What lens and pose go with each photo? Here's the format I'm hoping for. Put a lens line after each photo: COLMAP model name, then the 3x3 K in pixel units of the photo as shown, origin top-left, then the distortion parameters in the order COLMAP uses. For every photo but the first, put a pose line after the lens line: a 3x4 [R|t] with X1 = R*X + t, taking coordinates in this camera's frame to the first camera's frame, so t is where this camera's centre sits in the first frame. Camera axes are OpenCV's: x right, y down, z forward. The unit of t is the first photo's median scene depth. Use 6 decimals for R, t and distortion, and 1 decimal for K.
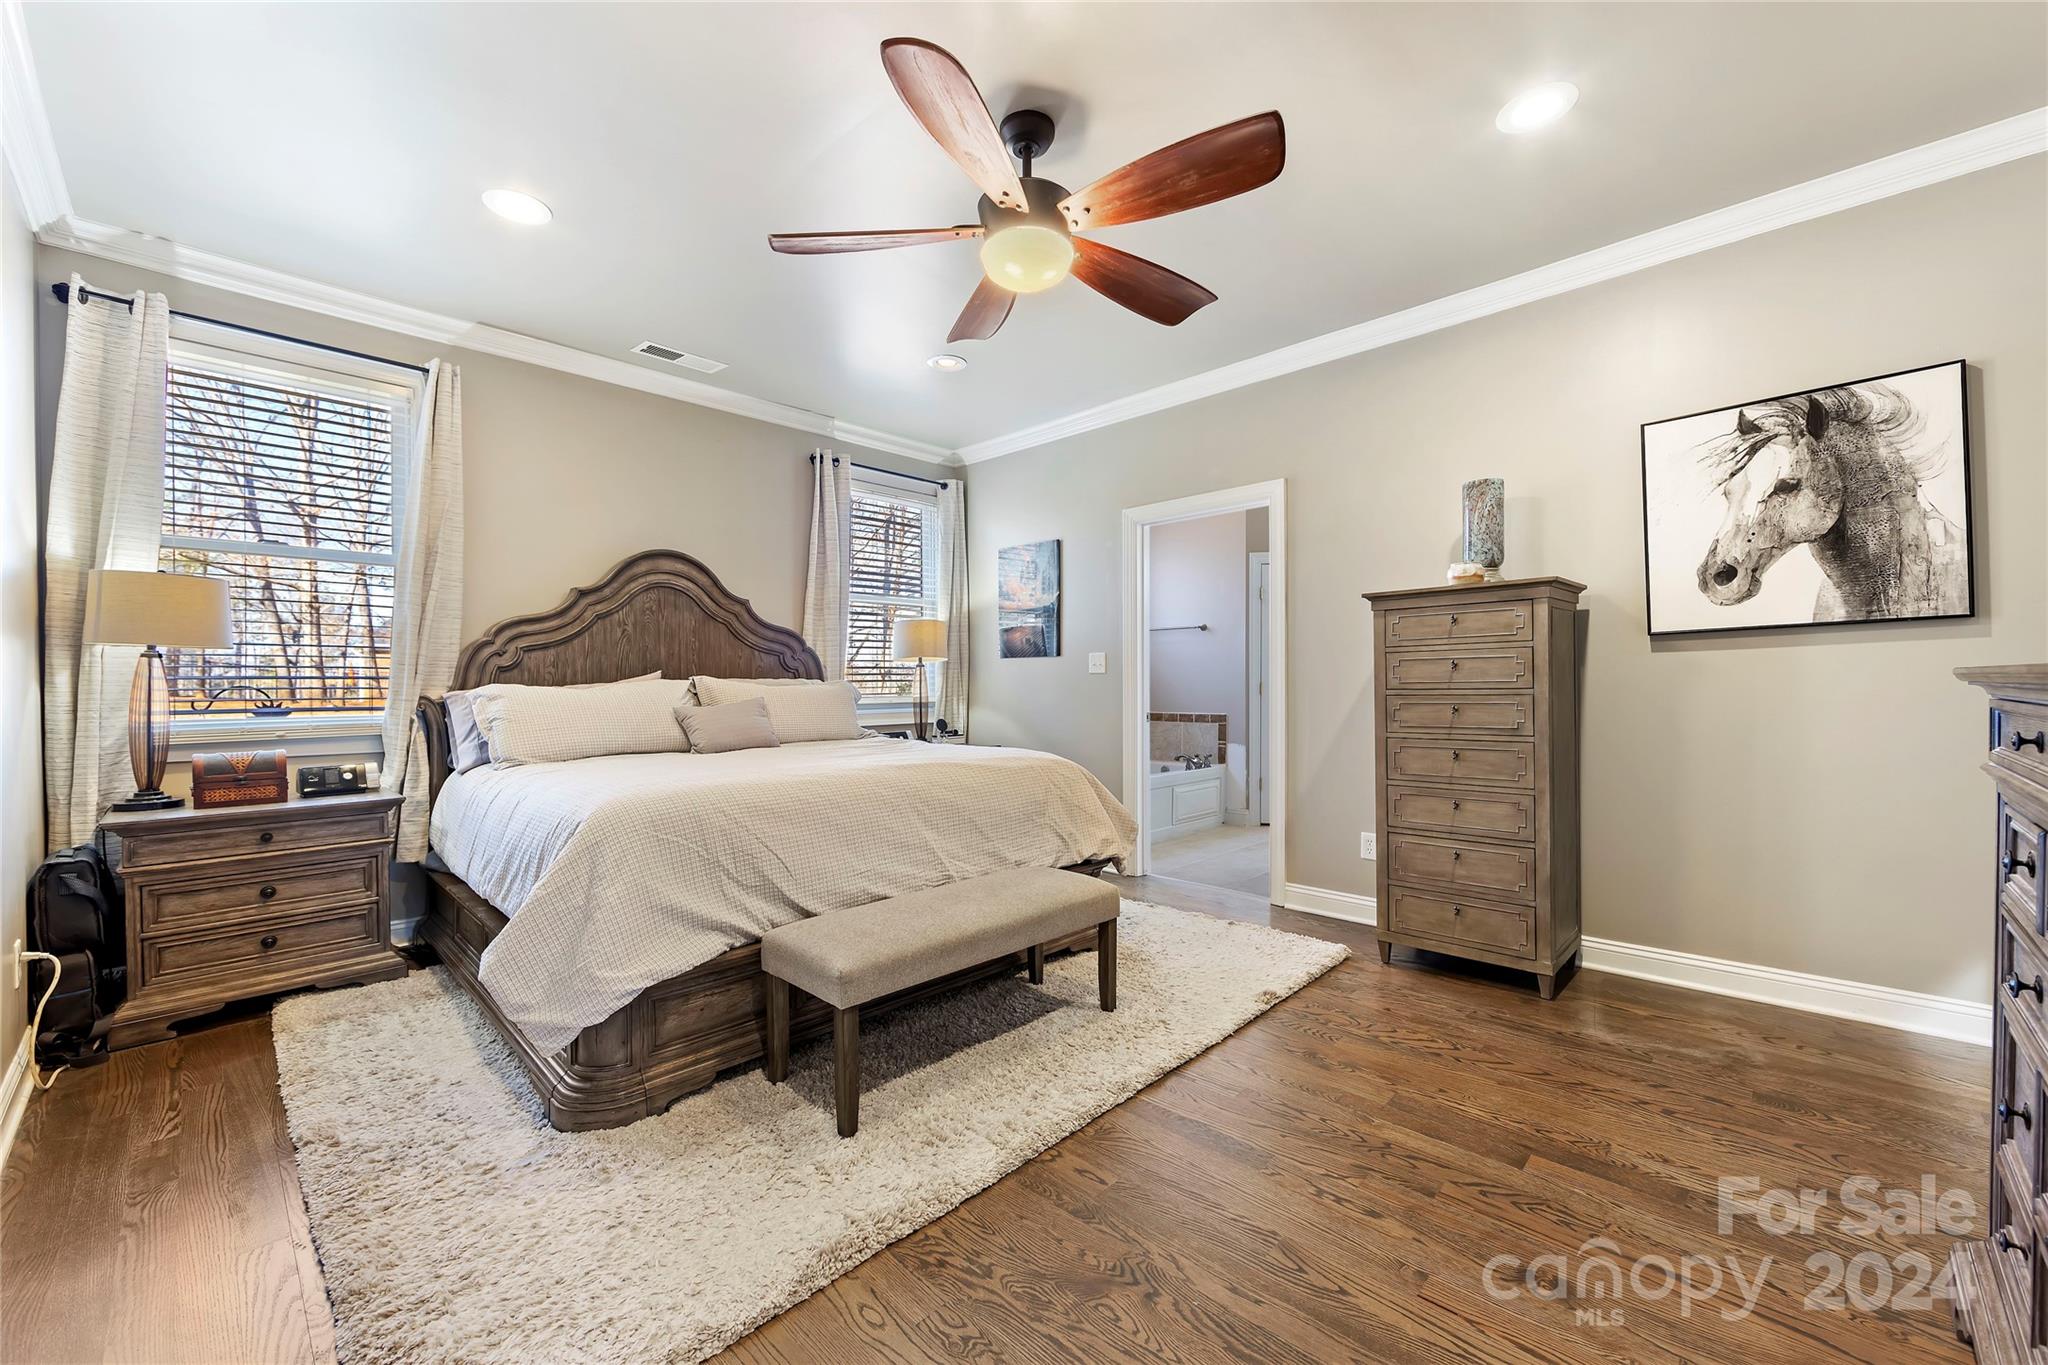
lens RADIAL K [[811.3, 0, 1029.9], [0, 811.3, 676.1], [0, 0, 1]] dist [-0.004619, 0.000043]
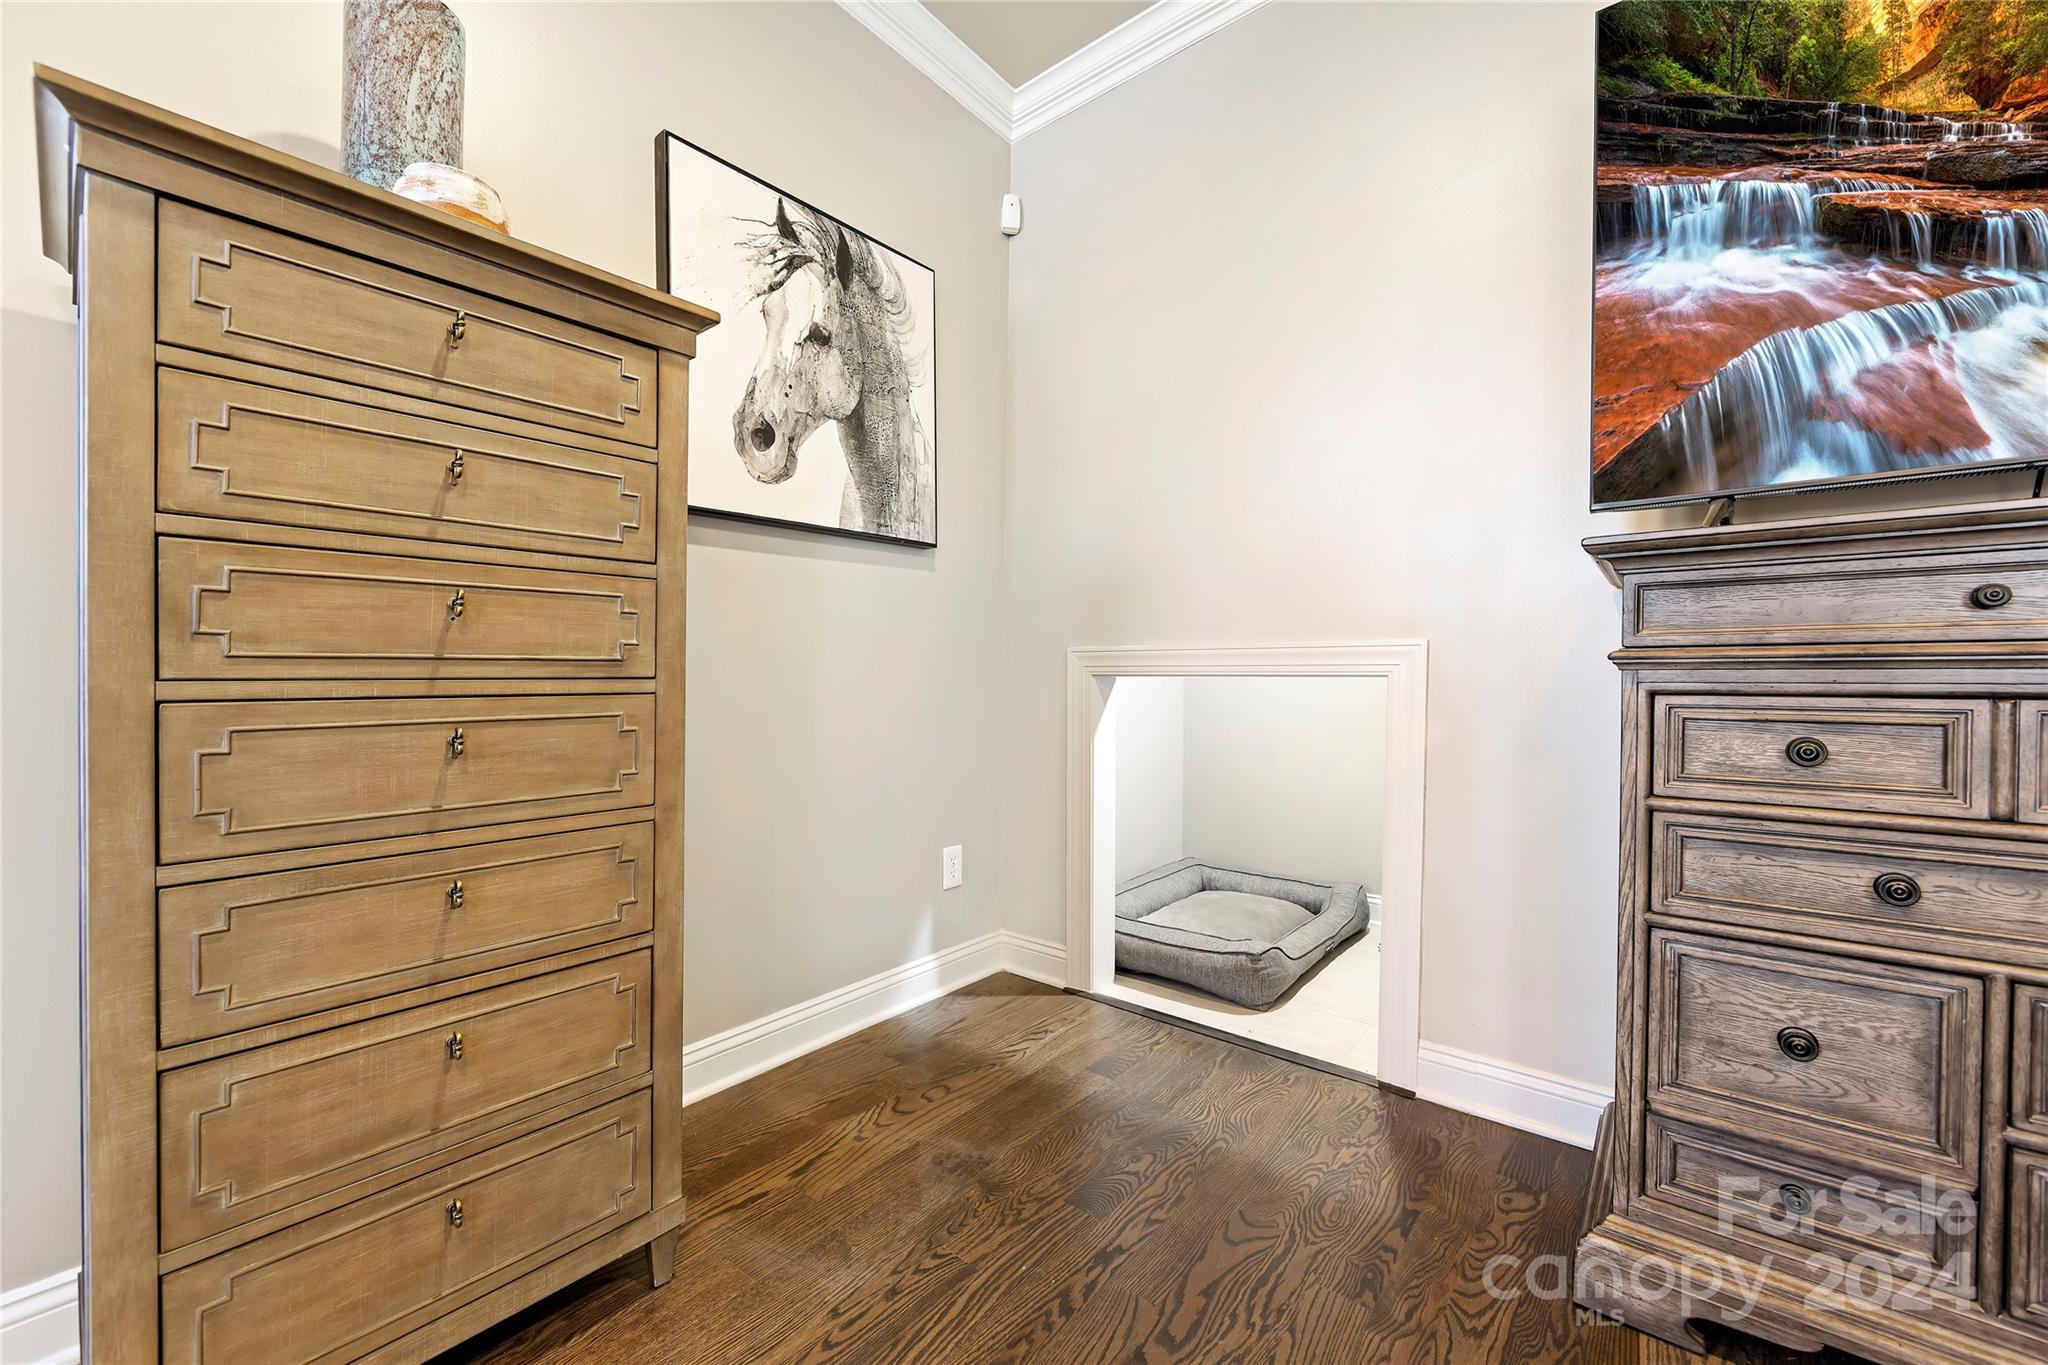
lens RADIAL K [[811.3, 0, 1026.1], [0, 811.3, 685.8], [0, 0, 1]] dist [-0.004619, 0.000043]
pose [[-0.076390, 0.000493, 0.997078, 0.193998], [-0.012112, 0.999926, -0.001422, 0.077911], [-0.997004, -0.012185, -0.076379, 0.857306]]
